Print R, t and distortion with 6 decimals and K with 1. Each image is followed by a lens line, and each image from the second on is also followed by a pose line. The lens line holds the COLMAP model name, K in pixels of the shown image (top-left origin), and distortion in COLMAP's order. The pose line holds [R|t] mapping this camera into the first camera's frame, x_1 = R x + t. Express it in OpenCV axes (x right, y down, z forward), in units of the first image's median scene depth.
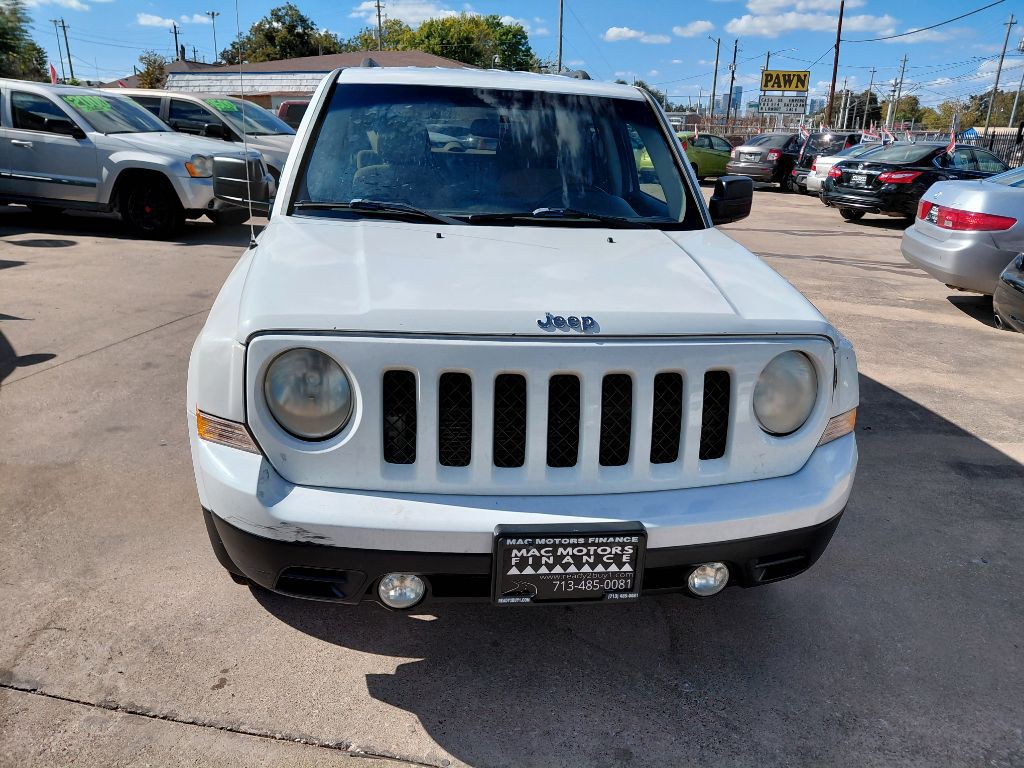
lens RADIAL K [[772.3, 0, 511.7], [0, 772.3, 376.8], [0, 0, 1]] dist [0.064273, -0.180495]
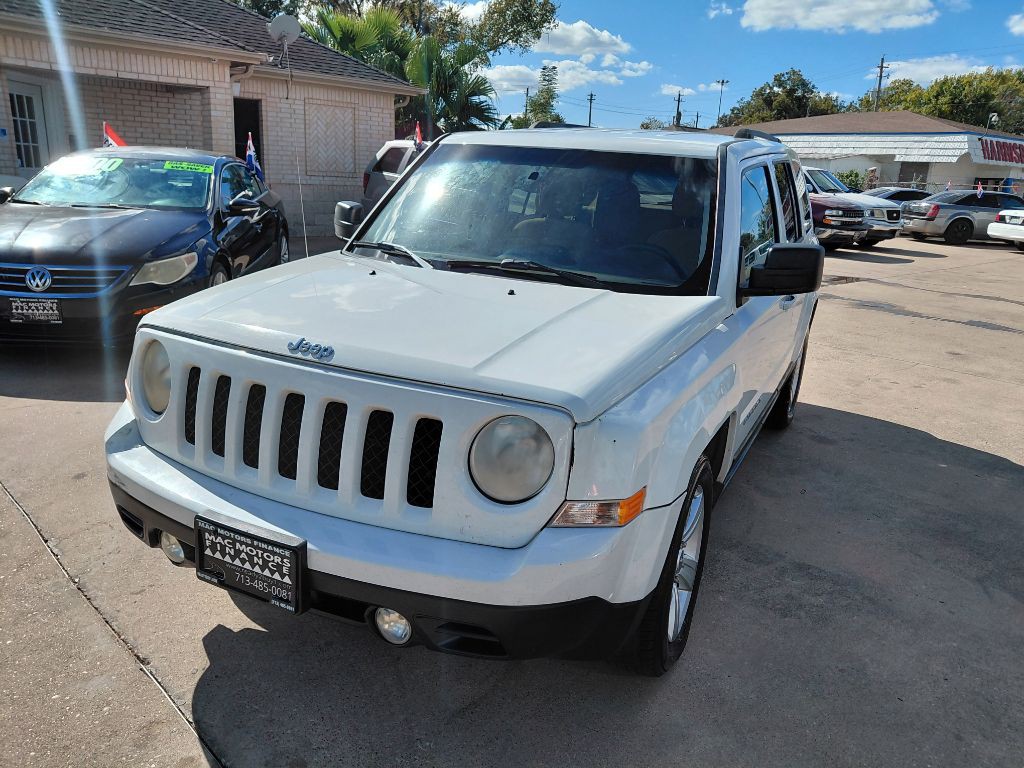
lens RADIAL K [[771.9, 0, 512.8], [0, 771.9, 379.0], [0, 0, 1]] dist [-0.006869, 0.002290]
pose [[0.835043, 0.154256, -0.528117, 0.857540], [-0.189607, 0.981774, -0.013037, -0.065387], [0.516480, 0.111021, 0.849071, 0.211399]]
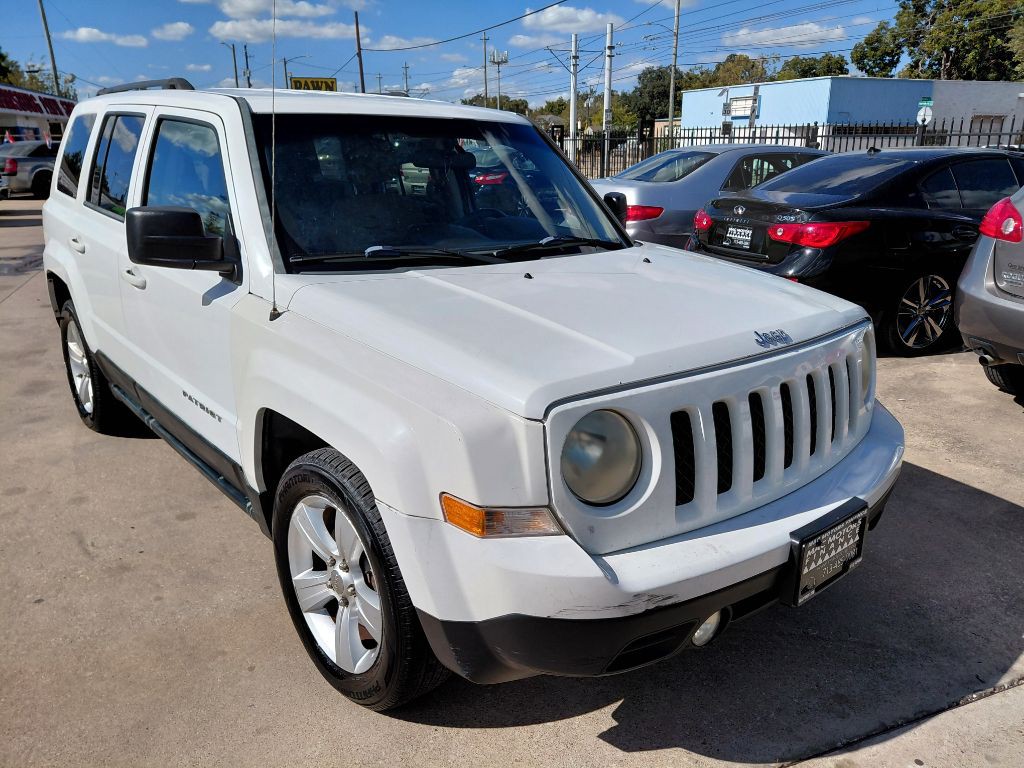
lens RADIAL K [[783.7, 0, 512.0], [0, 783.7, 384.0], [0, 0, 1]] dist [0.002206, -0.010082]
pose [[0.834154, -0.188930, 0.518162, -0.787003], [0.190303, 0.980394, 0.051111, -0.127391], [-0.517660, 0.055974, 0.853754, 0.232671]]
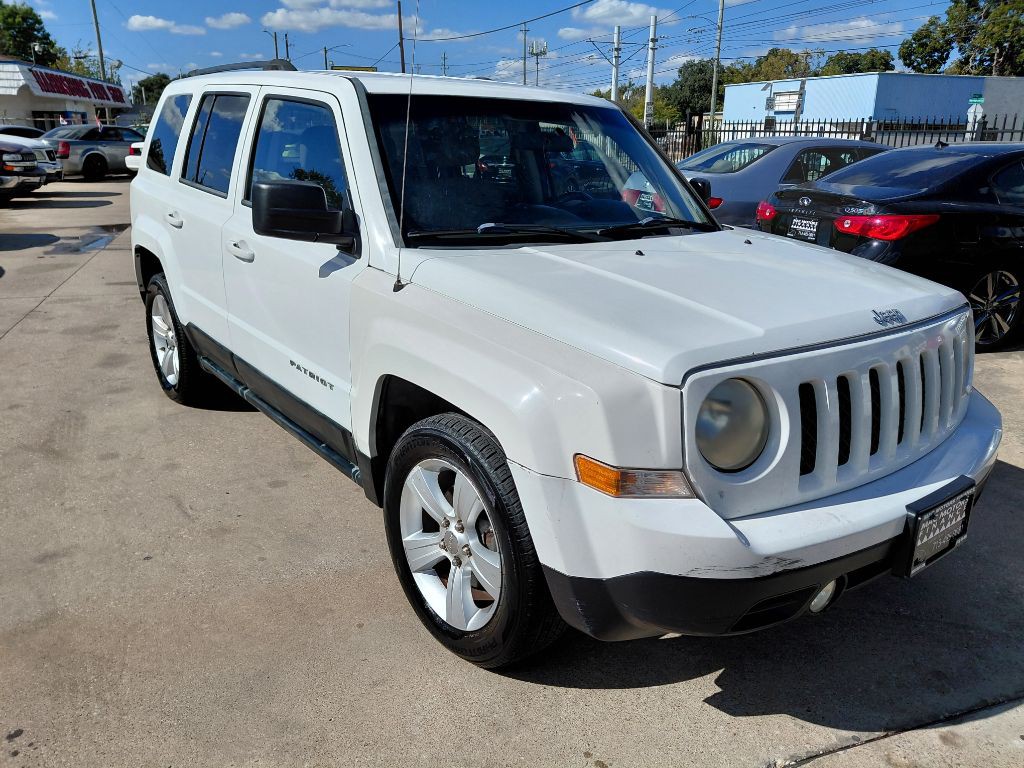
lens RADIAL K [[787.4, 0, 514.3], [0, 787.4, 376.9], [0, 0, 1]] dist [0.003071, -0.009405]
pose [[0.855455, -0.167052, 0.490193, -0.924716], [0.166688, 0.984992, 0.044780, -0.120522], [-0.490317, 0.043402, 0.870463, 0.260131]]
